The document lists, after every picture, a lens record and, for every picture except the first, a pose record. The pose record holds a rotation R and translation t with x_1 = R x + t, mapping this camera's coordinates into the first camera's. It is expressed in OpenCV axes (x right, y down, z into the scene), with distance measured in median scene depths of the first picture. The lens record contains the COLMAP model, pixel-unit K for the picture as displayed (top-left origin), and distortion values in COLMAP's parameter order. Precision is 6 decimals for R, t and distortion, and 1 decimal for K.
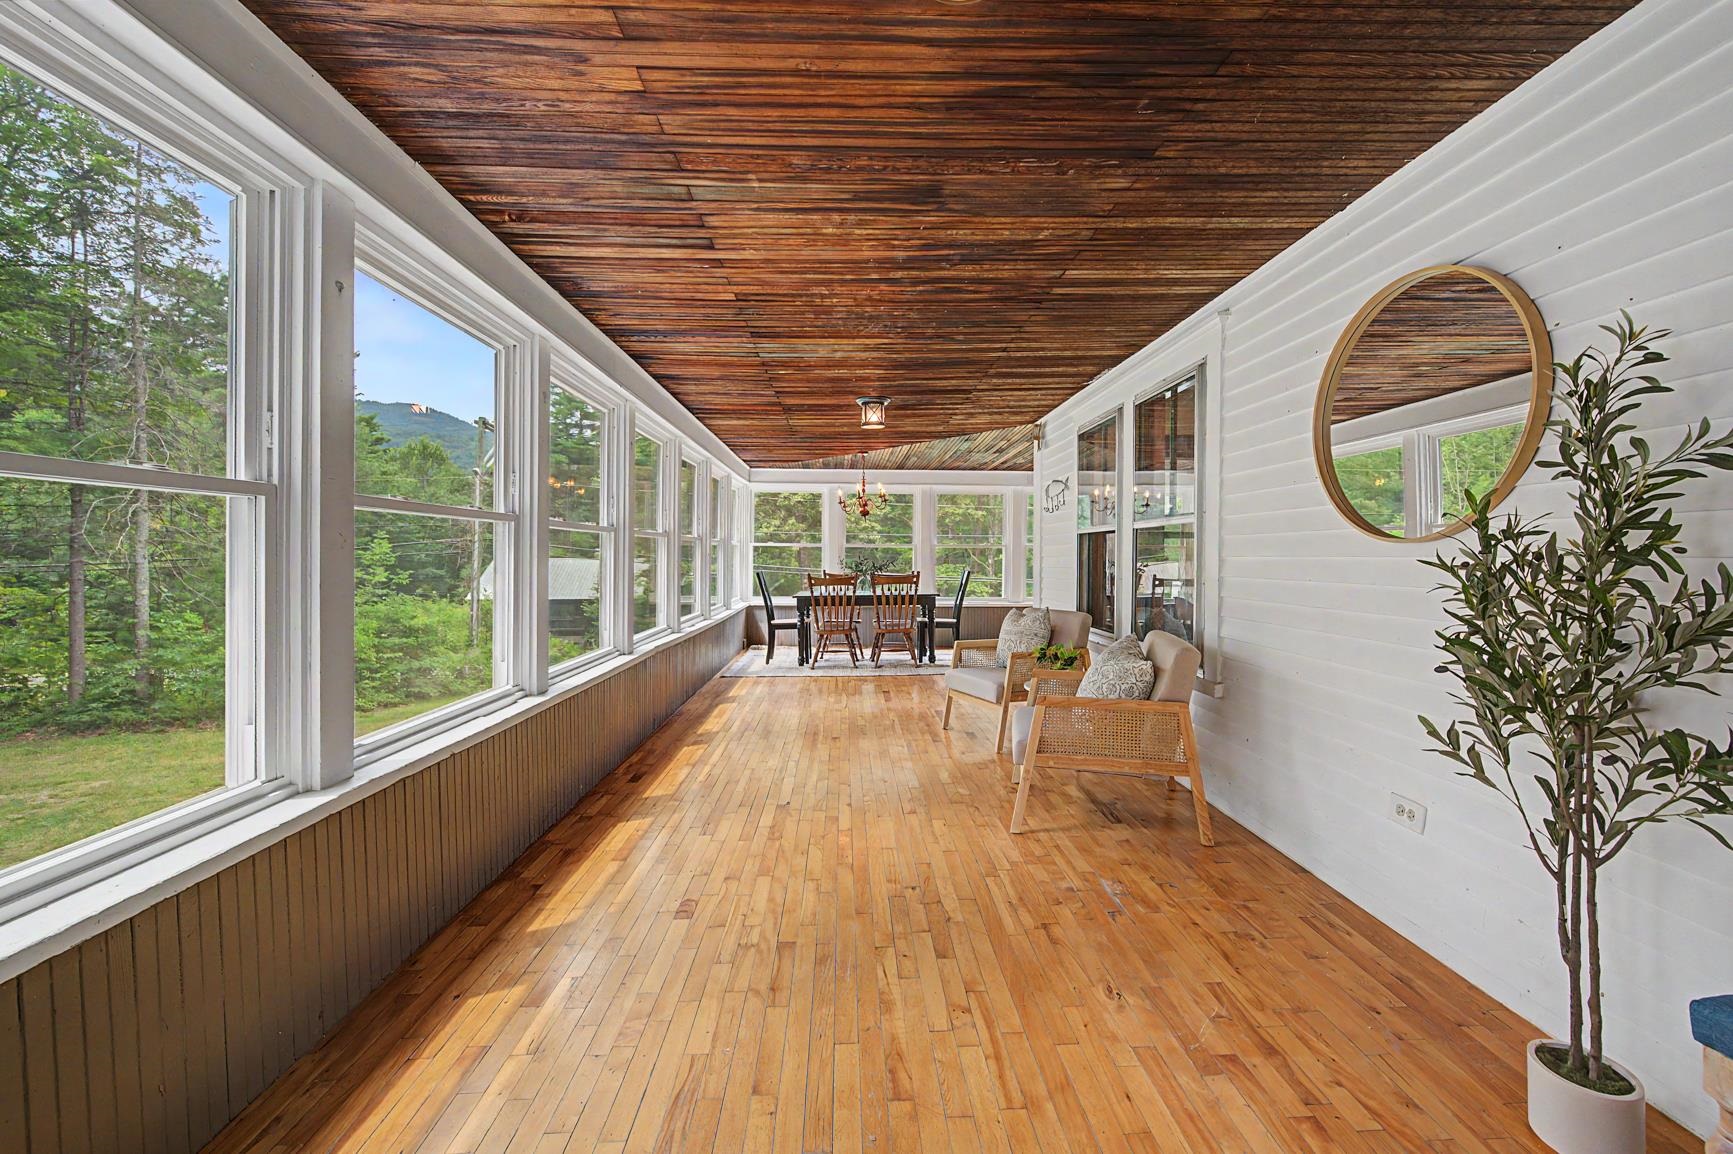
lens RADIAL K [[685.8, 0, 860.0], [0, 685.8, 567.2], [0, 0, 1]] dist [-0.000565, 0.000535]
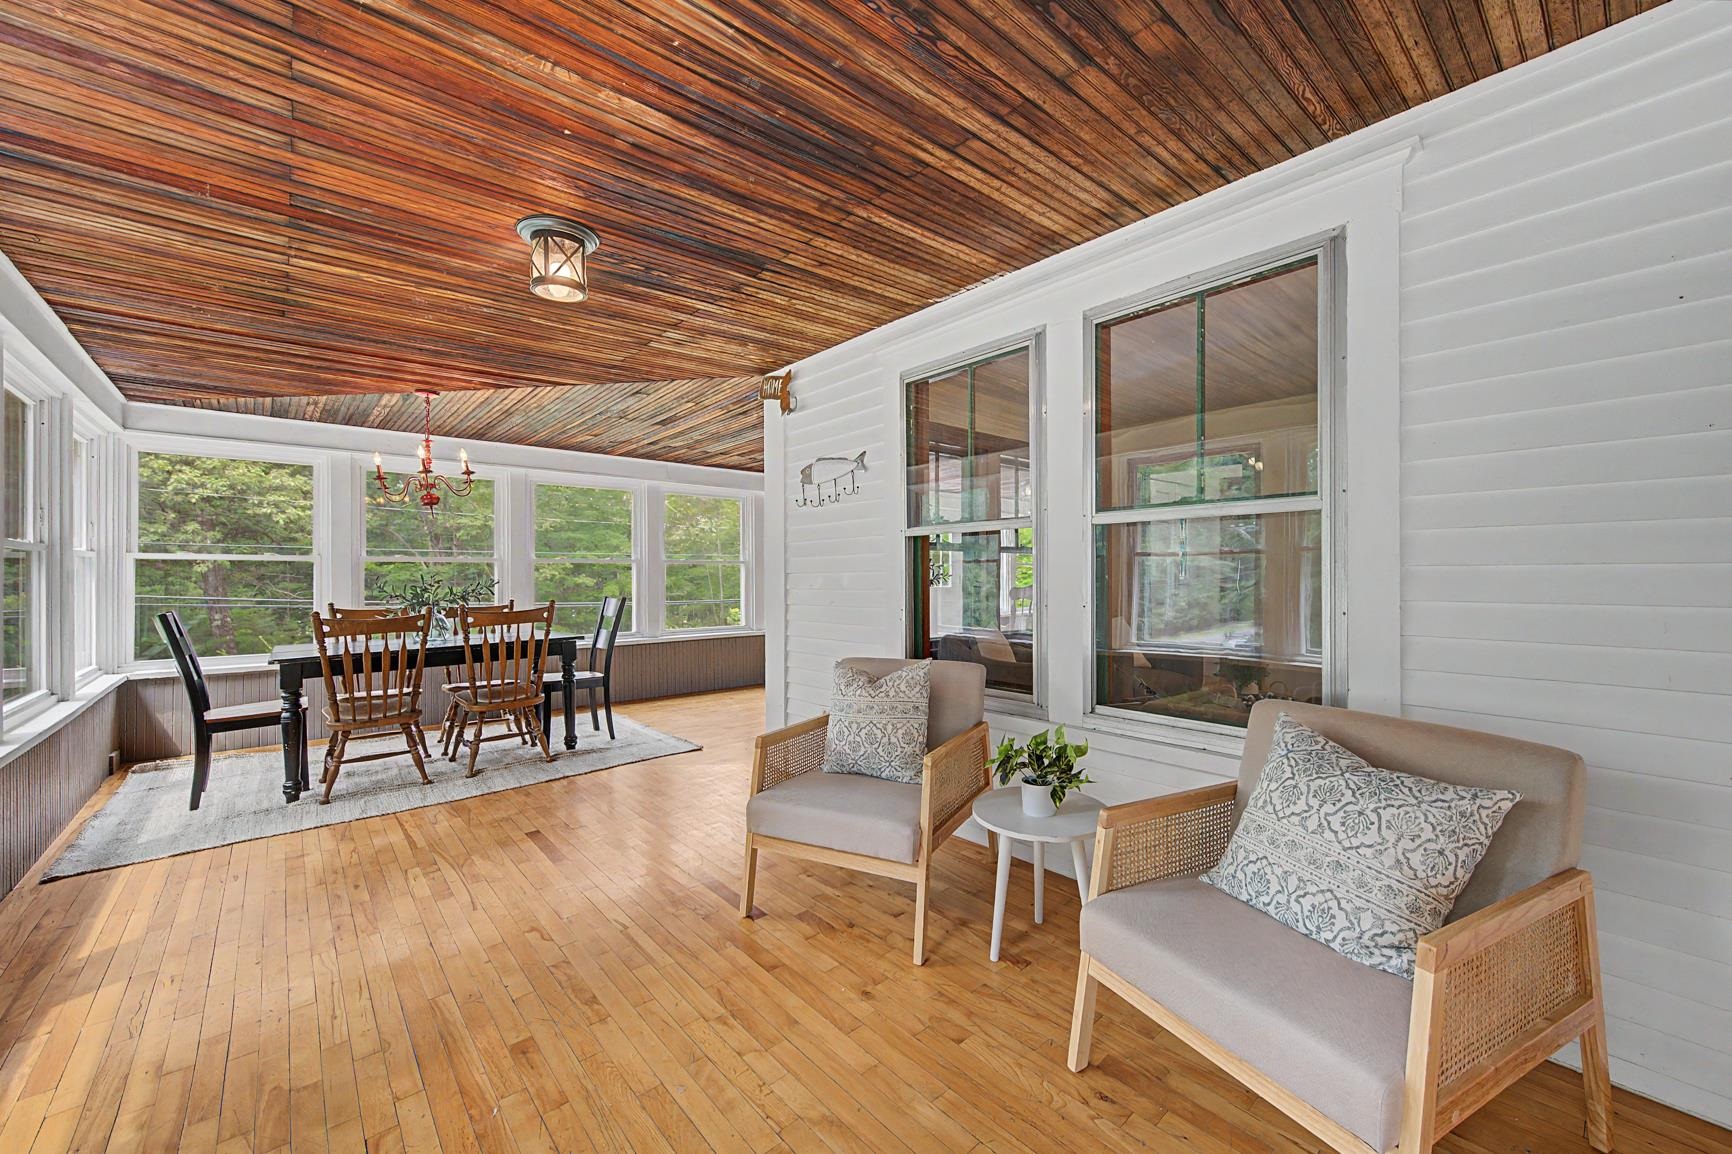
lens RADIAL K [[685.4, 0, 882.1], [0, 685.4, 574.4], [0, 0, 1]] dist [-0.000565, 0.000535]
pose [[0.766227, -0.006257, 0.642540, -0.075585], [0.018749, 0.999745, -0.012622, -0.003123], [-0.642297, 0.021718, 0.766148, 0.341982]]
